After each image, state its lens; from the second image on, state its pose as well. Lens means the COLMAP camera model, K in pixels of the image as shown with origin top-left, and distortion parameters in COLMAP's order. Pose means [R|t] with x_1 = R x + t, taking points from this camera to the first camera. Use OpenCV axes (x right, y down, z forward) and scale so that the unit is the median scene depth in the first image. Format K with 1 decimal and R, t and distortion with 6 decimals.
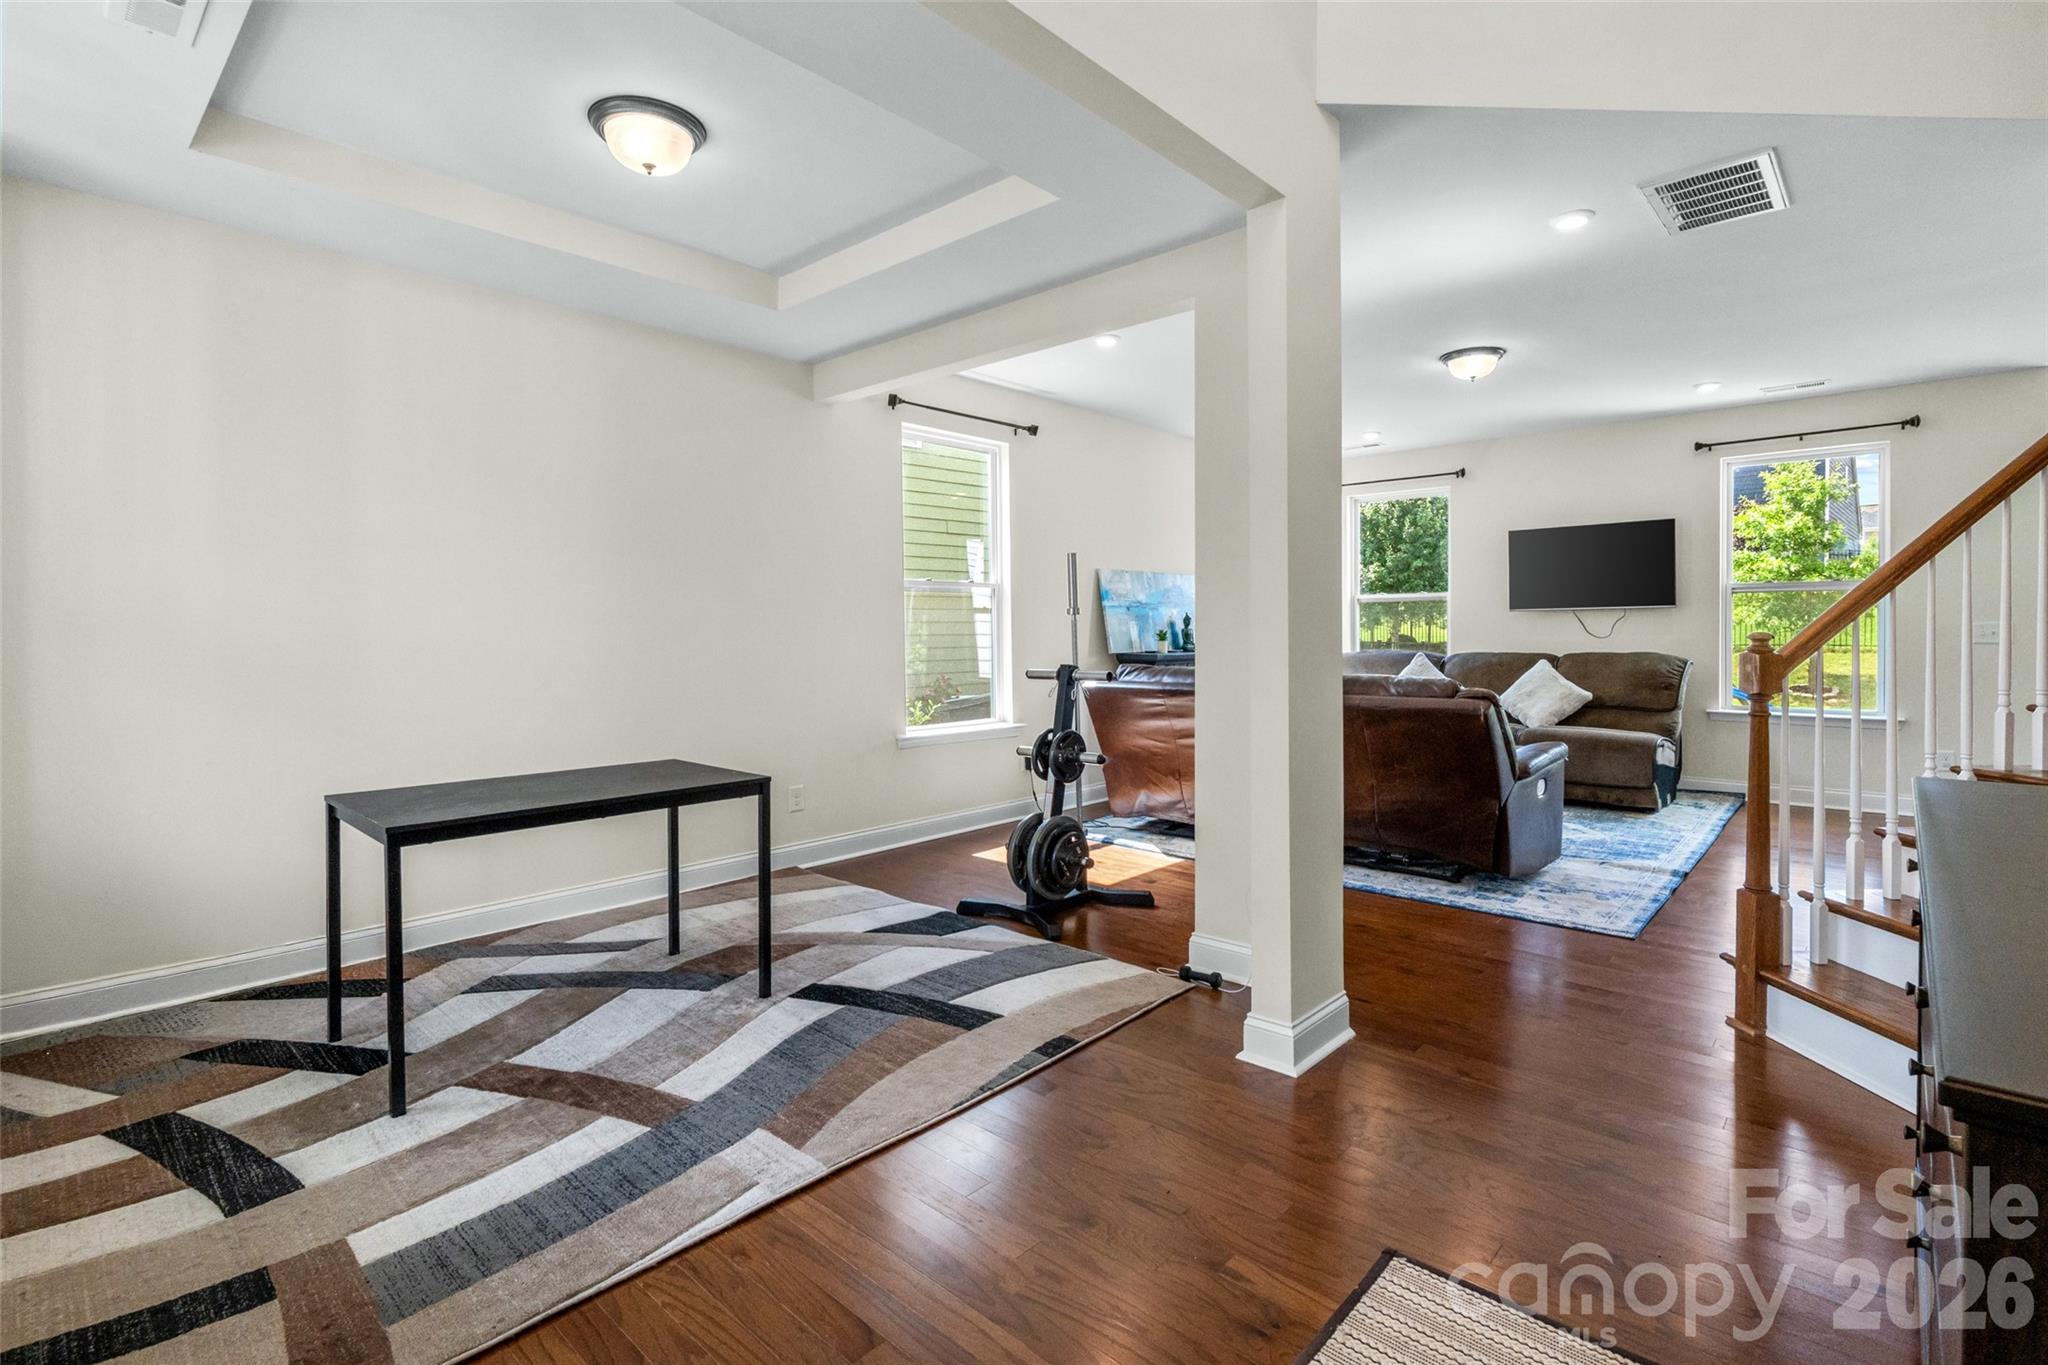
lens RADIAL K [[983.4, 0, 1082.6], [0, 983.4, 628.8], [0, 0, 1]] dist [0.080378, -0.000096]
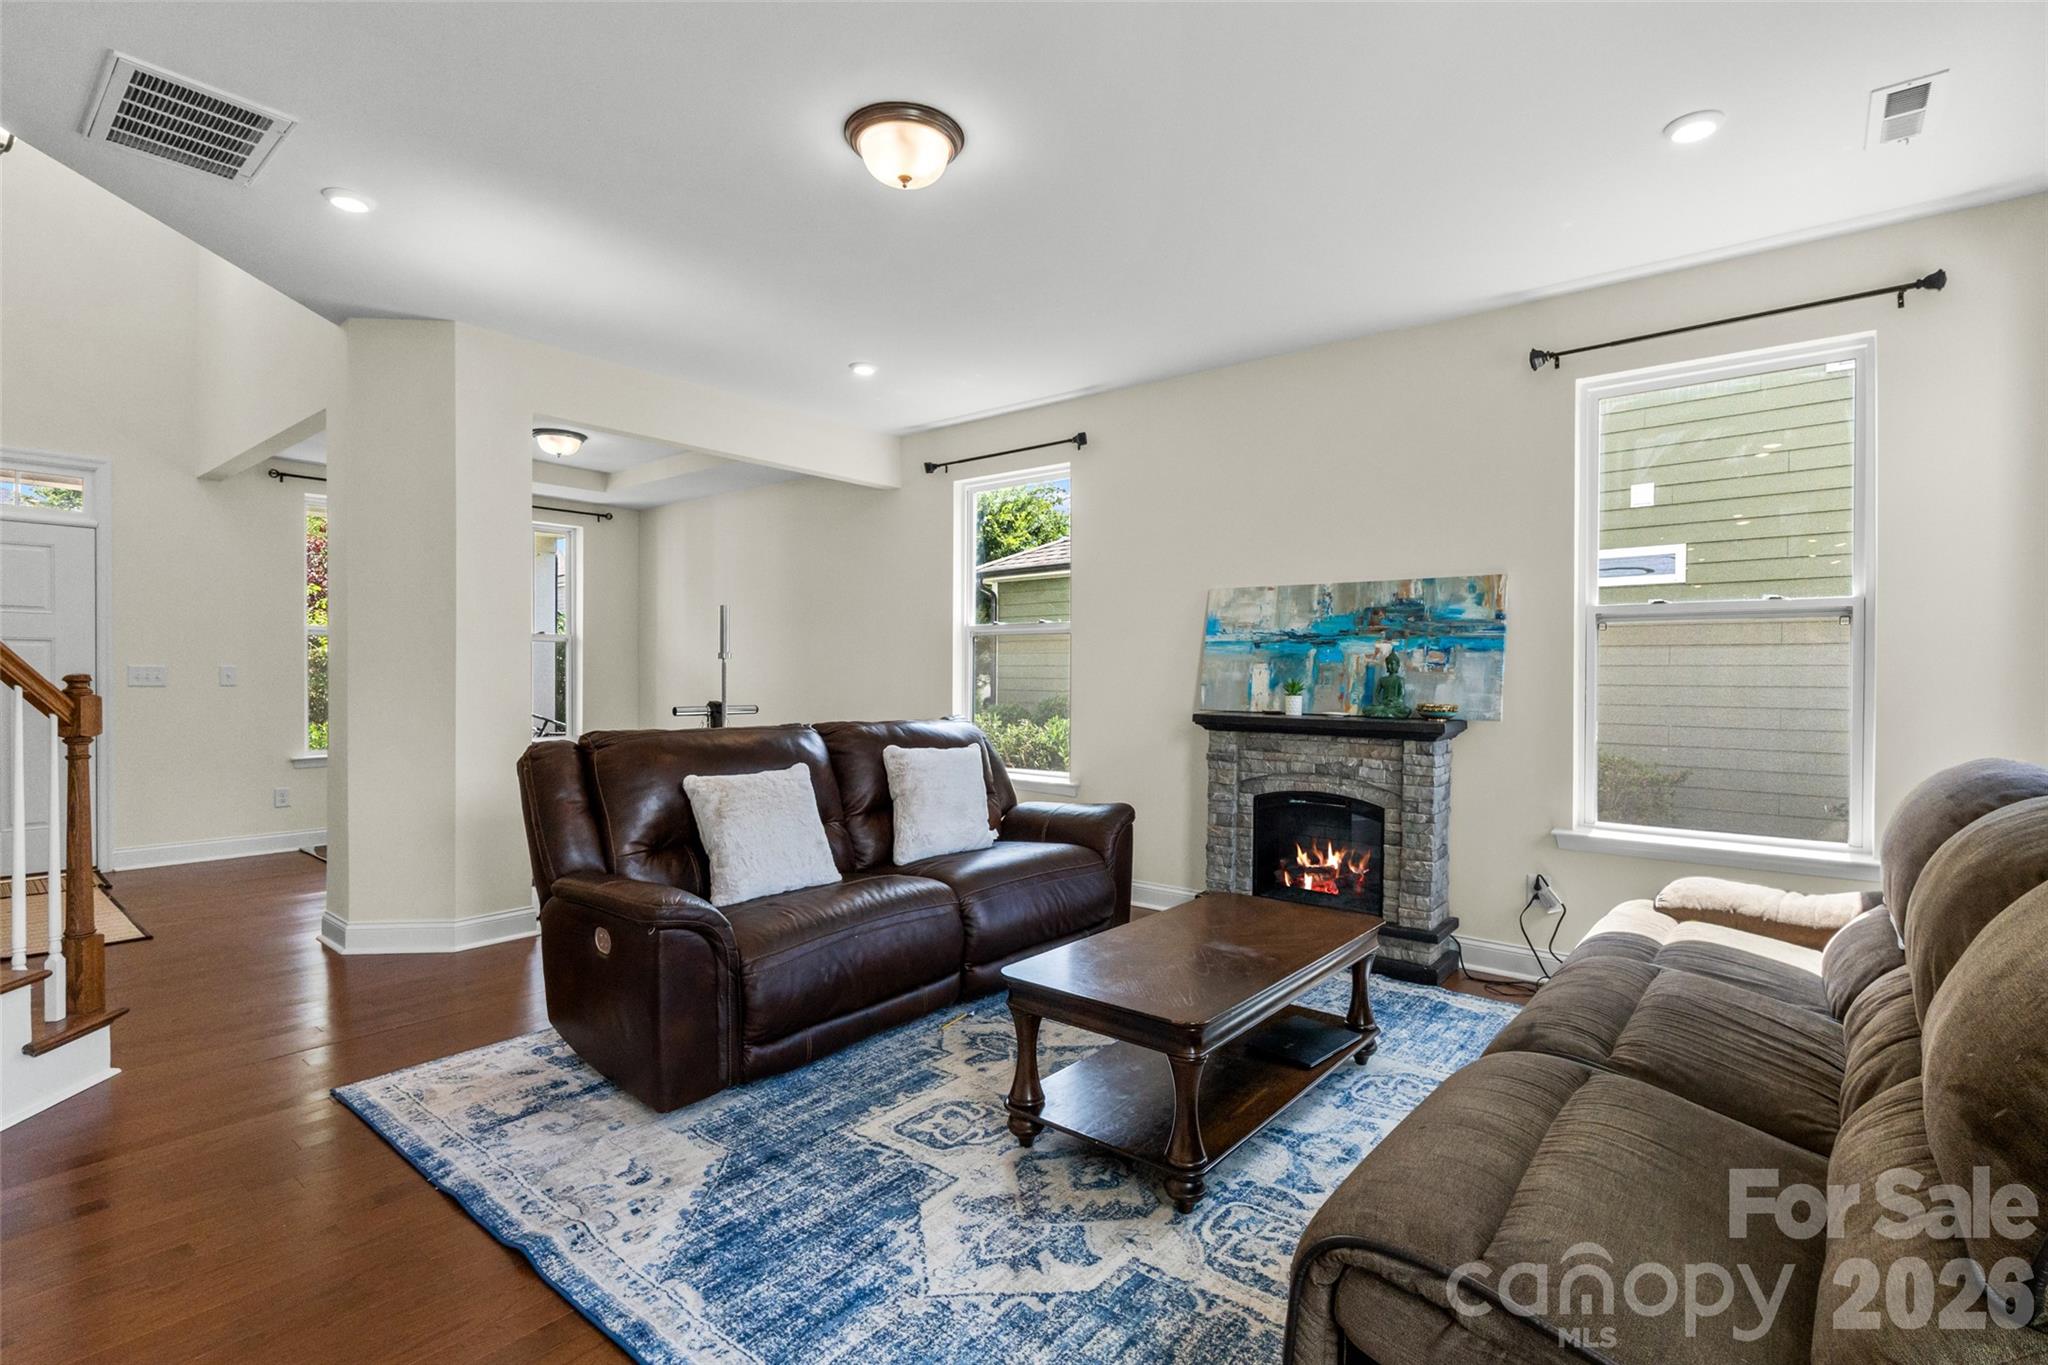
lens RADIAL K [[955.0, 0, 1035.4], [0, 955.0, 683.5], [0, 0, 1]] dist [-0.002075, -0.000057]
pose [[0.014242, 0.016459, -0.999763, 0.687851], [-0.008424, 0.999831, 0.016340, -0.003831], [0.999863, 0.008189, 0.014379, 0.844055]]
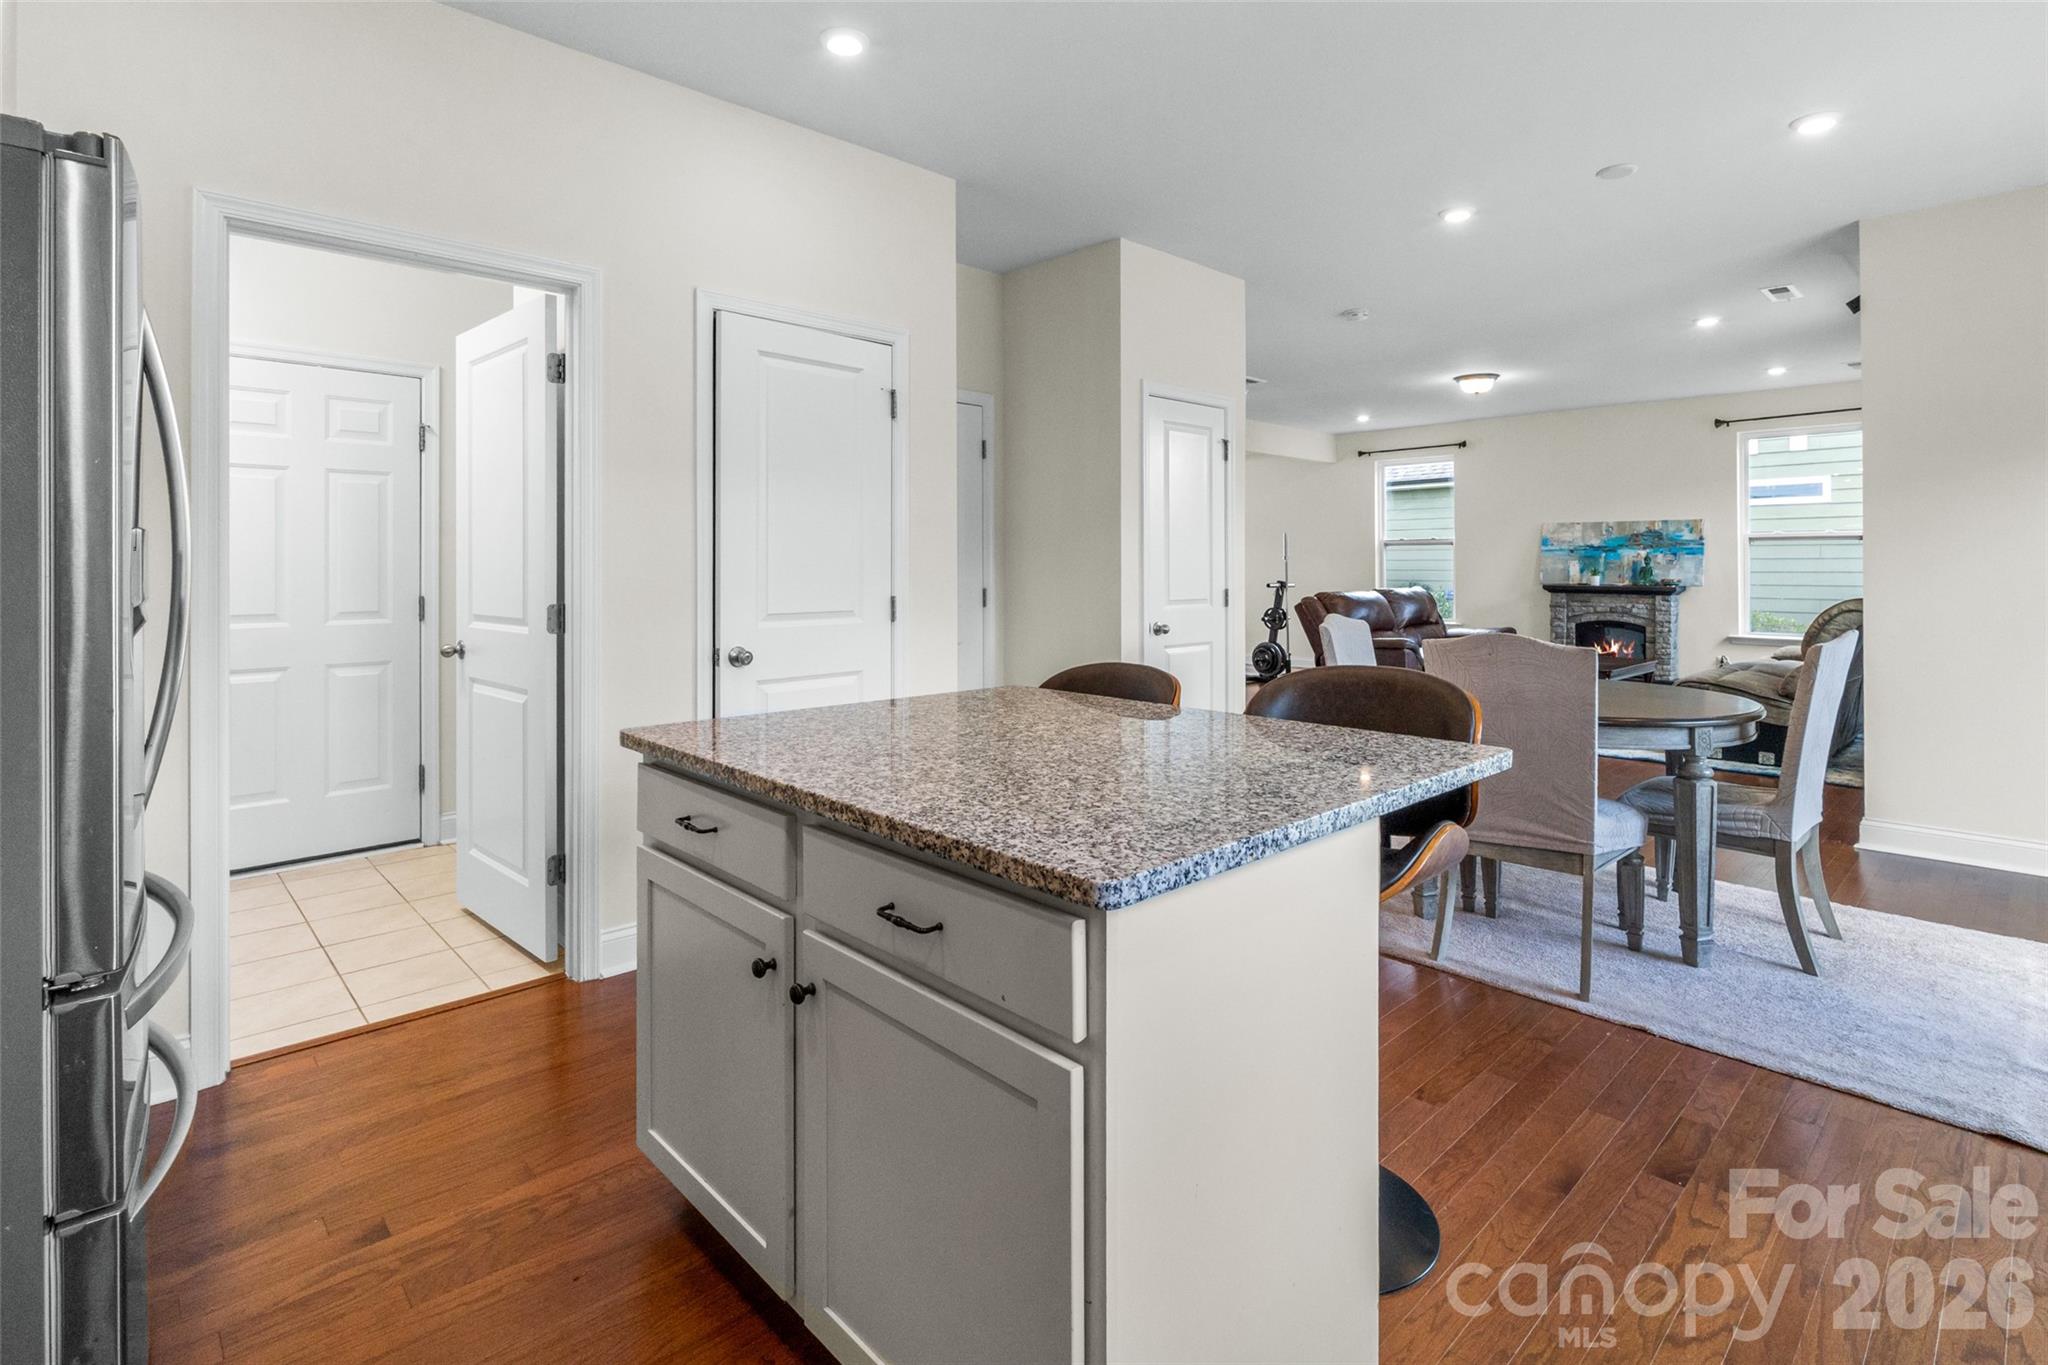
lens RADIAL K [[997.0, 0, 1025.9], [0, 997.0, 561.3], [0, 0, 1]] dist [-0.000239, -0.000055]
pose [[-0.118636, 0.001932, -0.992936, 1.494428], [0.000063, 0.999998, 0.001938, -0.009576], [0.992938, 0.000167, -0.118636, 0.420361]]
